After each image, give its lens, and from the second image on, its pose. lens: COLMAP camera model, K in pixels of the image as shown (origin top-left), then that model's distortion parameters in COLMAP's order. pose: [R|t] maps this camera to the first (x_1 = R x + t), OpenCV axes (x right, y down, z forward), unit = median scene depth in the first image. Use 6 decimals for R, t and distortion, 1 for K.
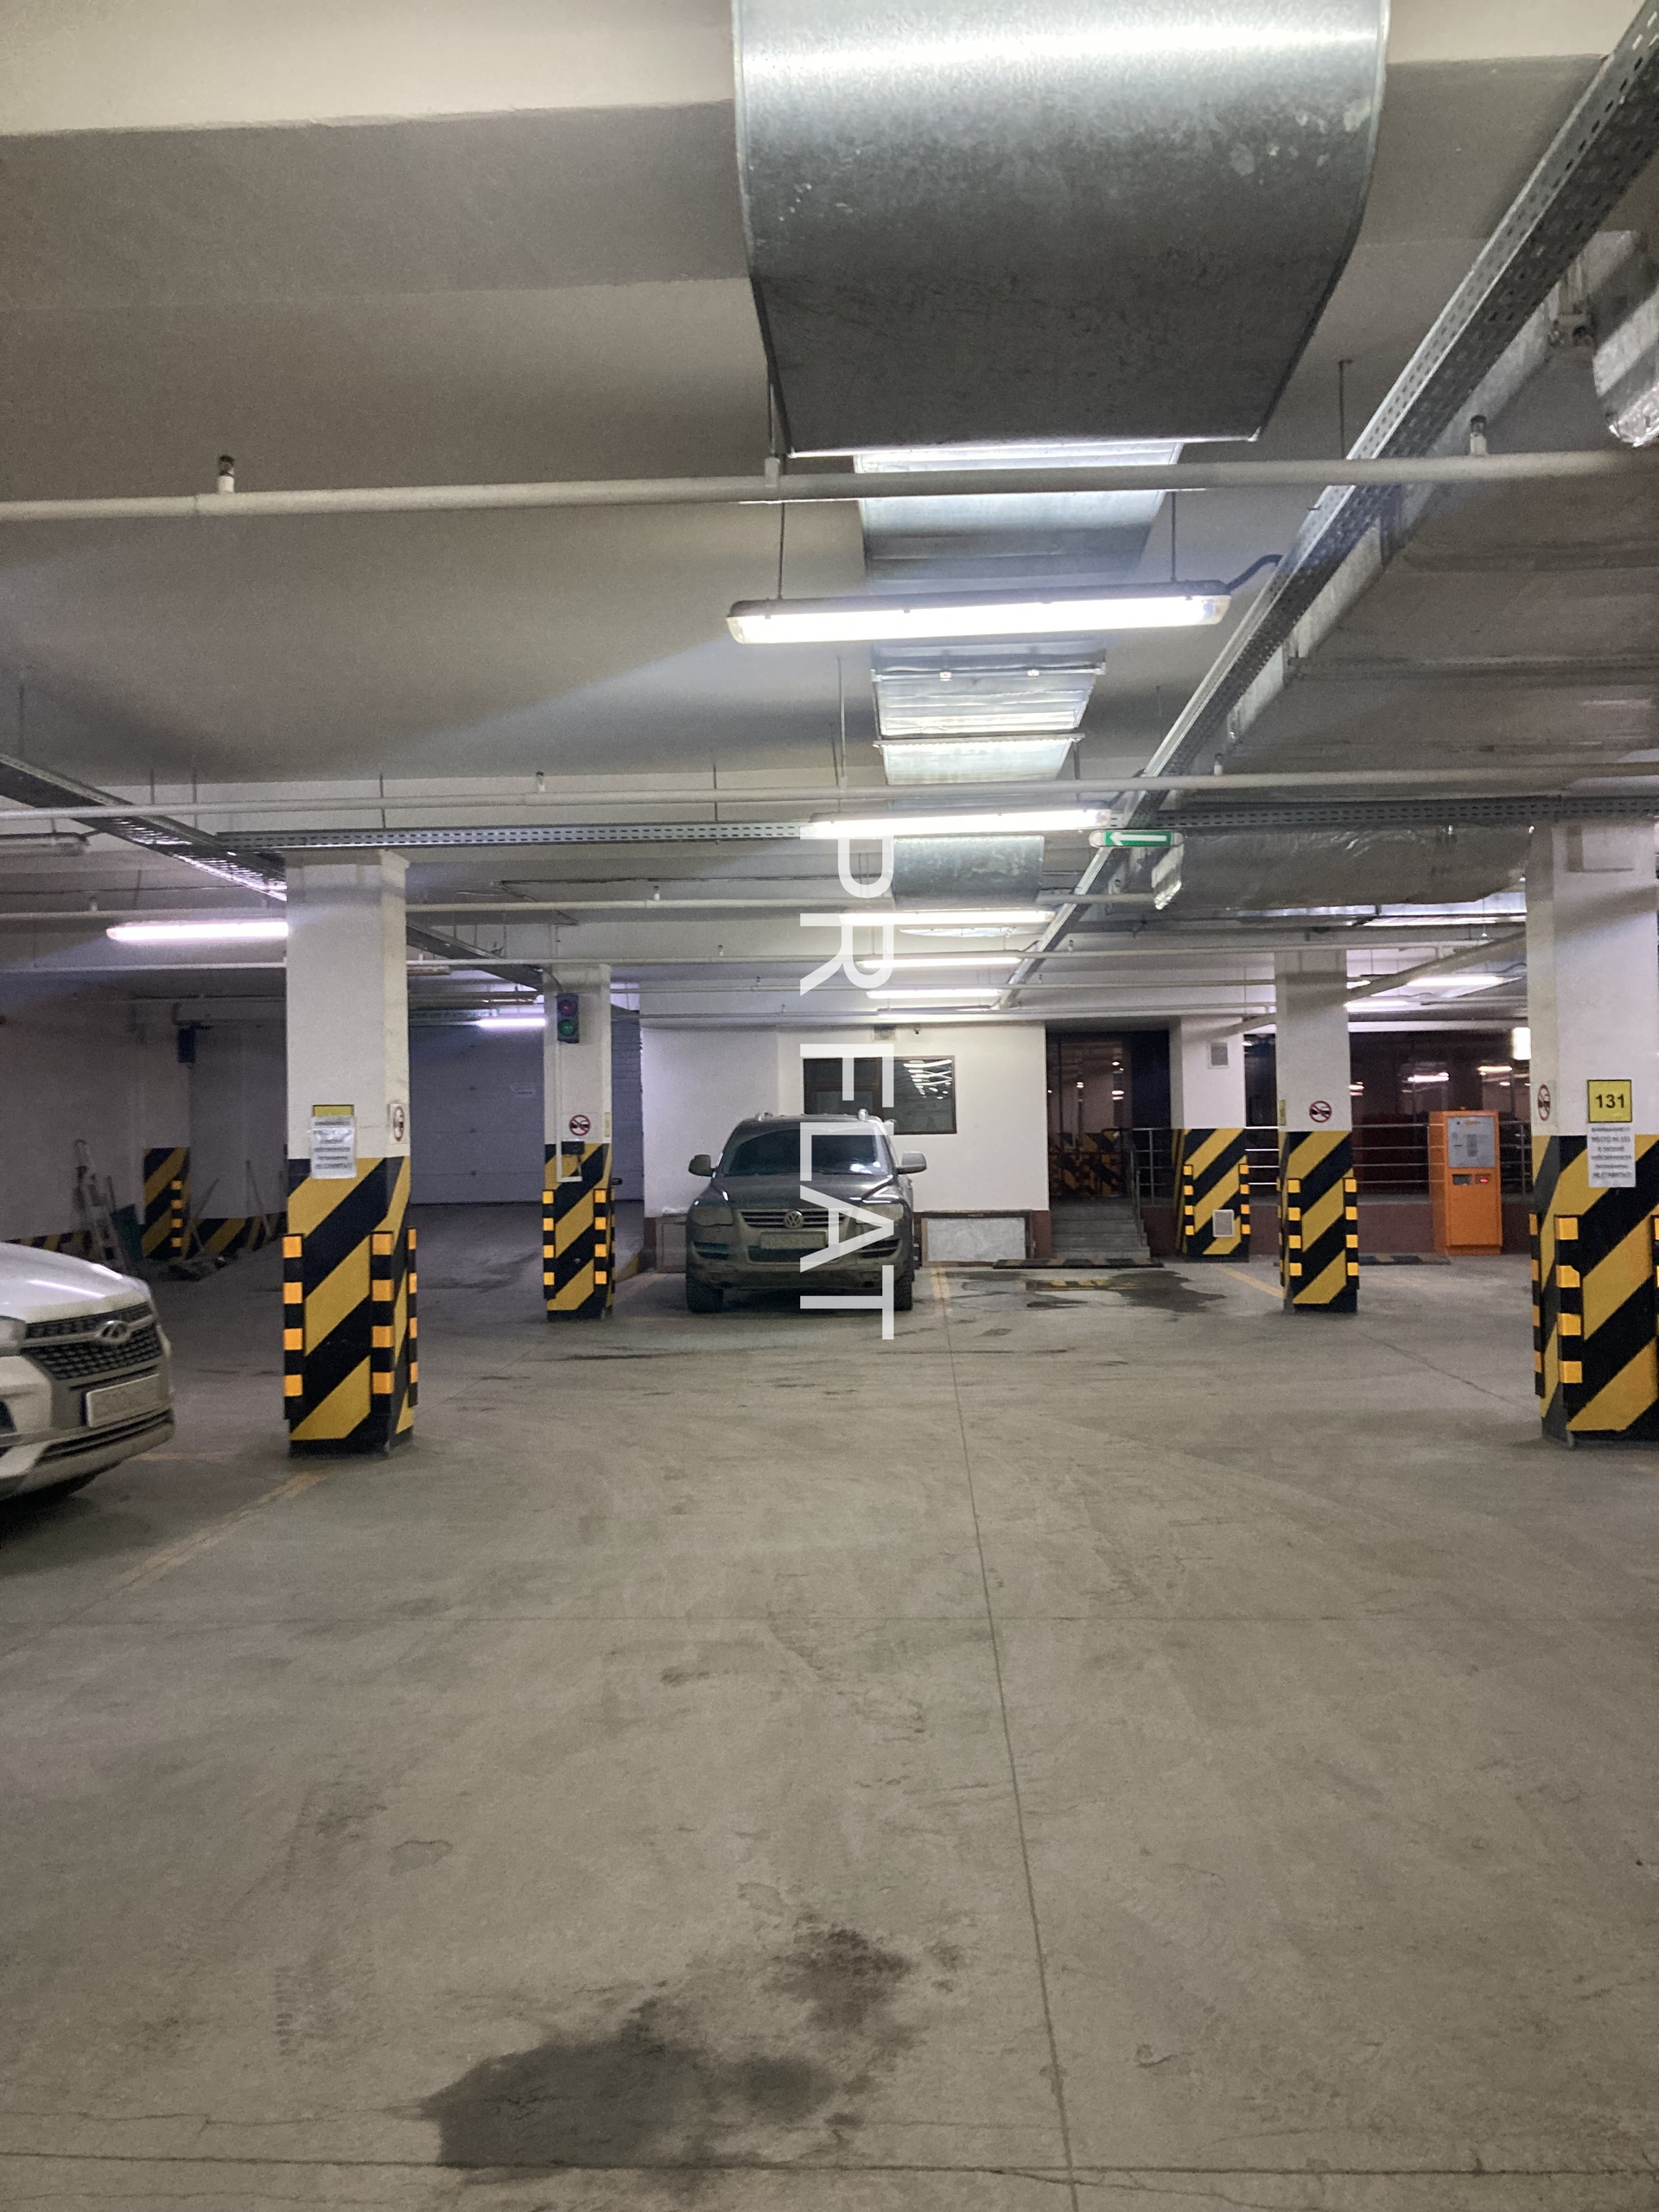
lens RADIAL K [[1812.6, 0, 828.5], [0, 1812.6, 1106.4], [0, 0, 1]] dist [0.037451, -0.044578]
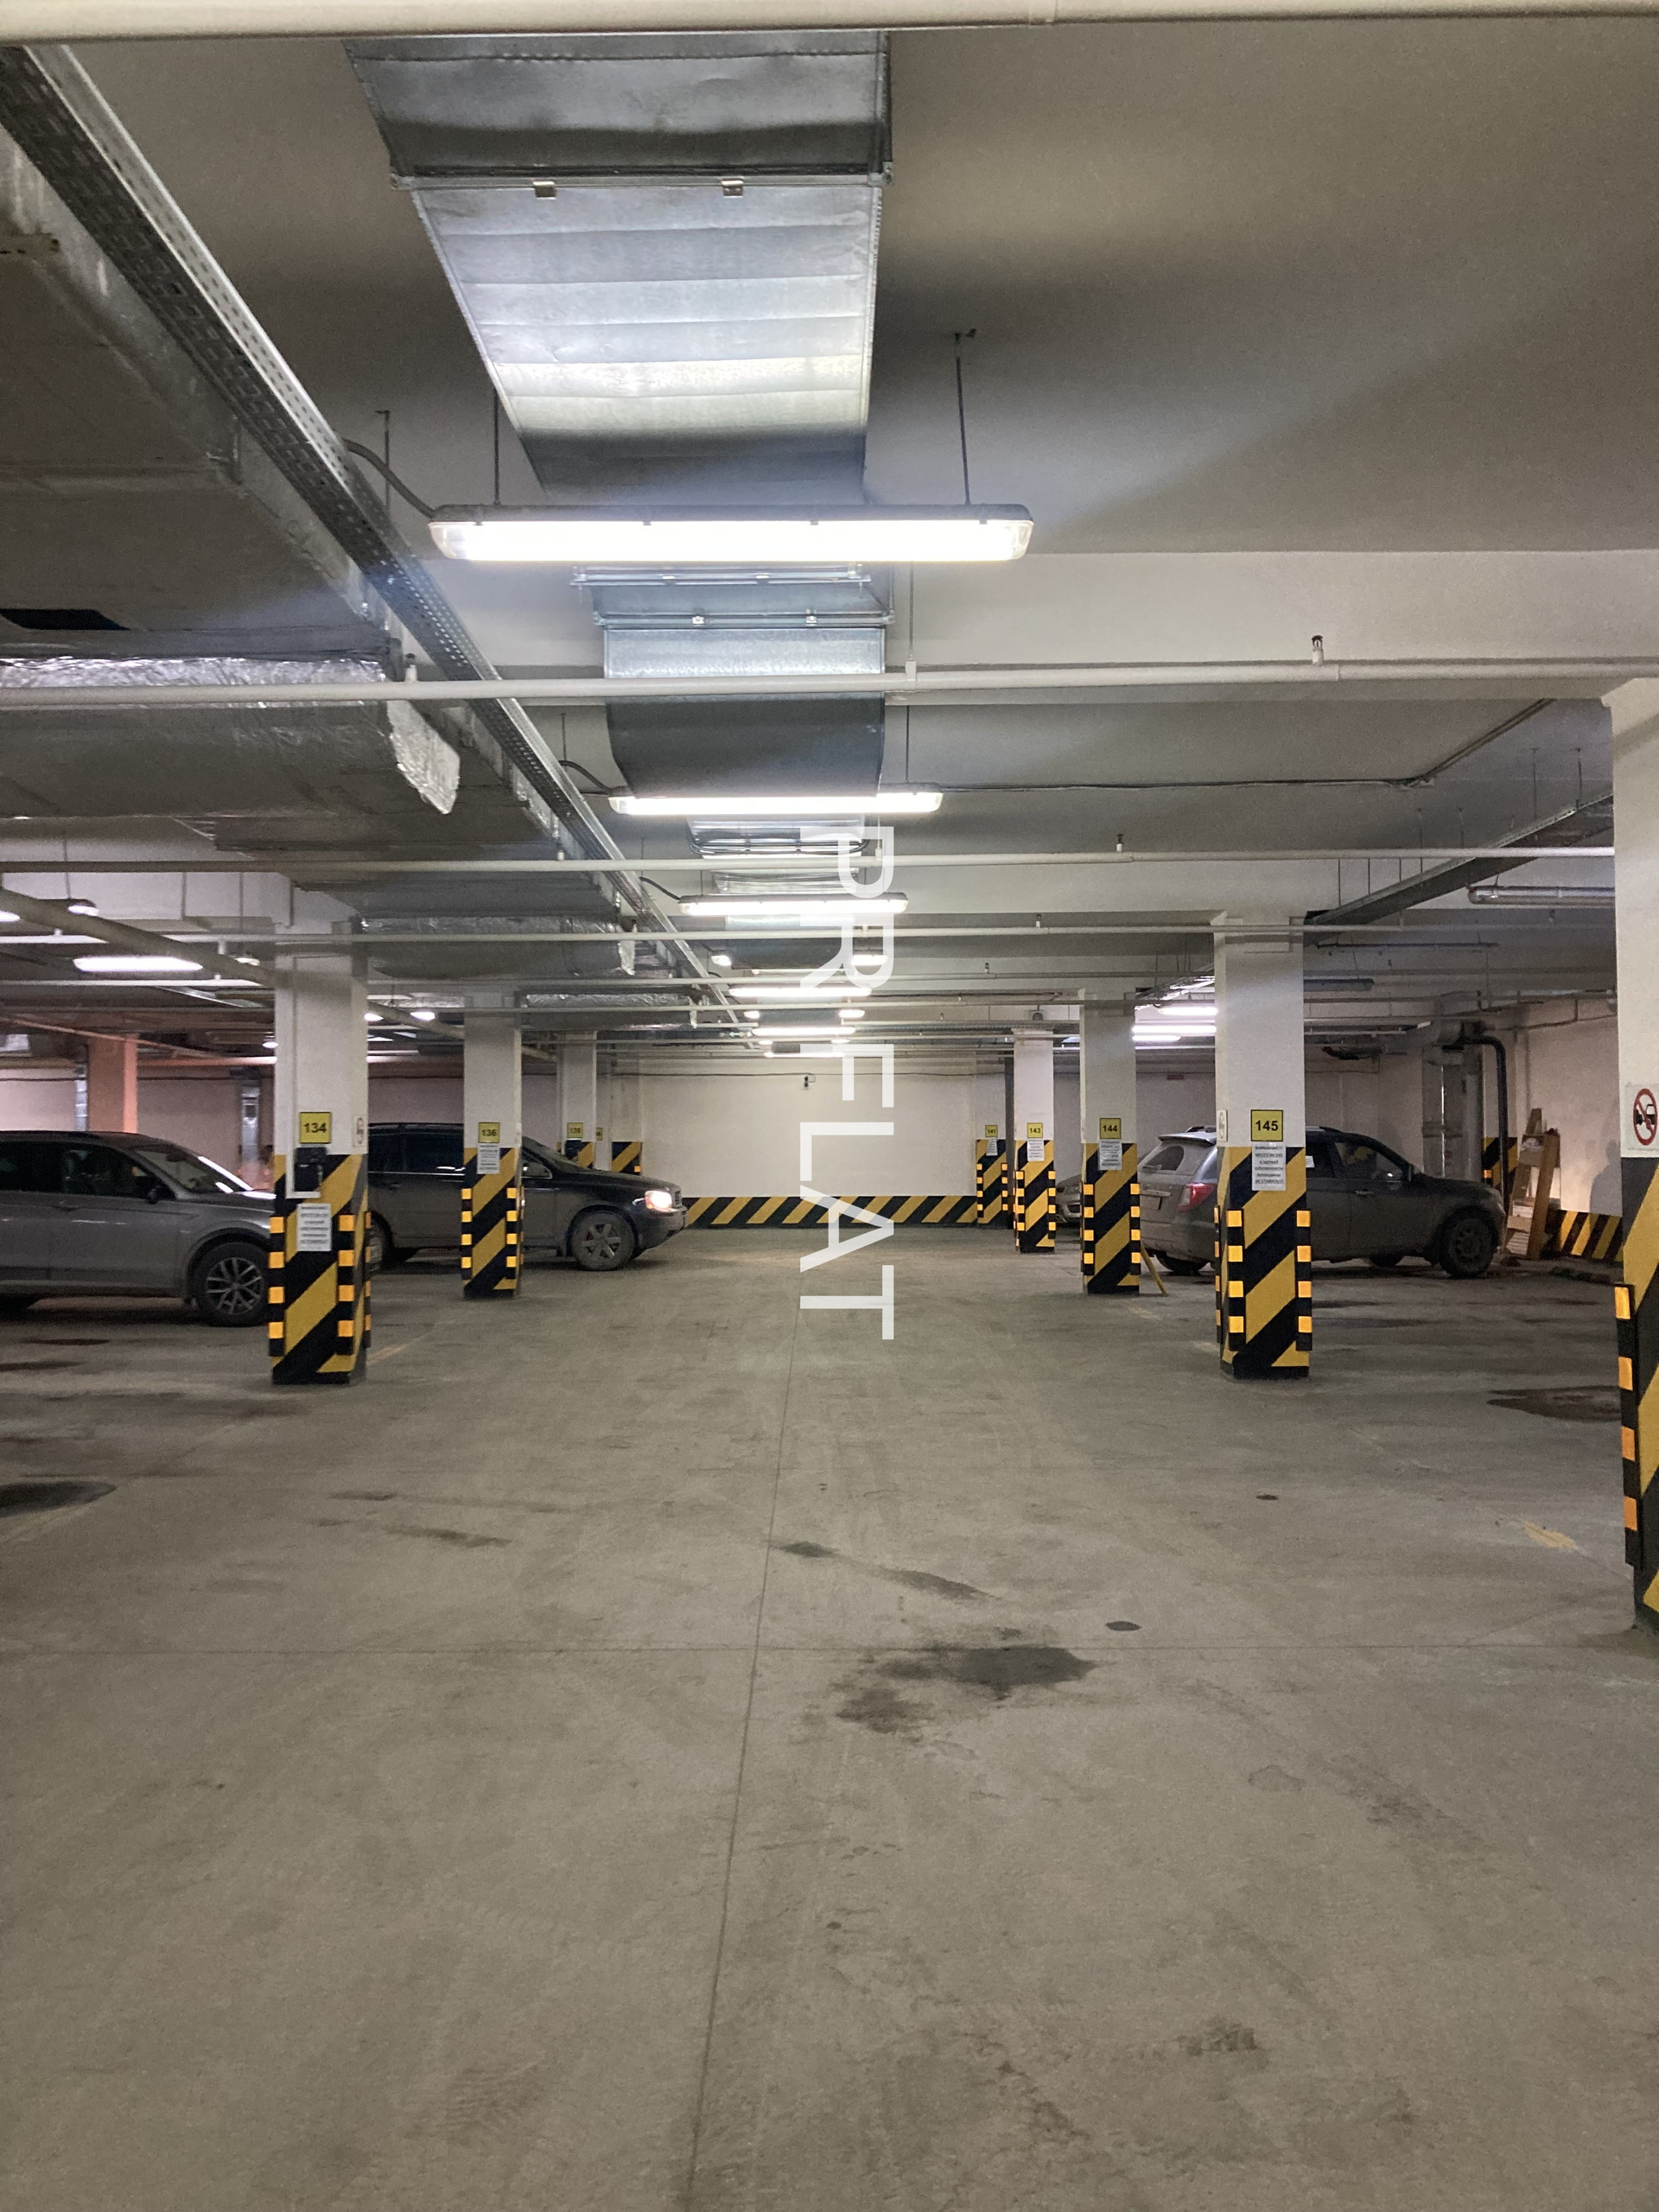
lens RADIAL K [[1812.6, 0, 809.7], [0, 1812.6, 1091.2], [0, 0, 1]] dist [0.037451, -0.044578]
pose [[-0.998790, 0.018692, -0.045489, 0.101816], [0.020364, 0.999123, -0.036578, 0.018128], [0.044765, -0.037460, -0.998295, 2.045234]]
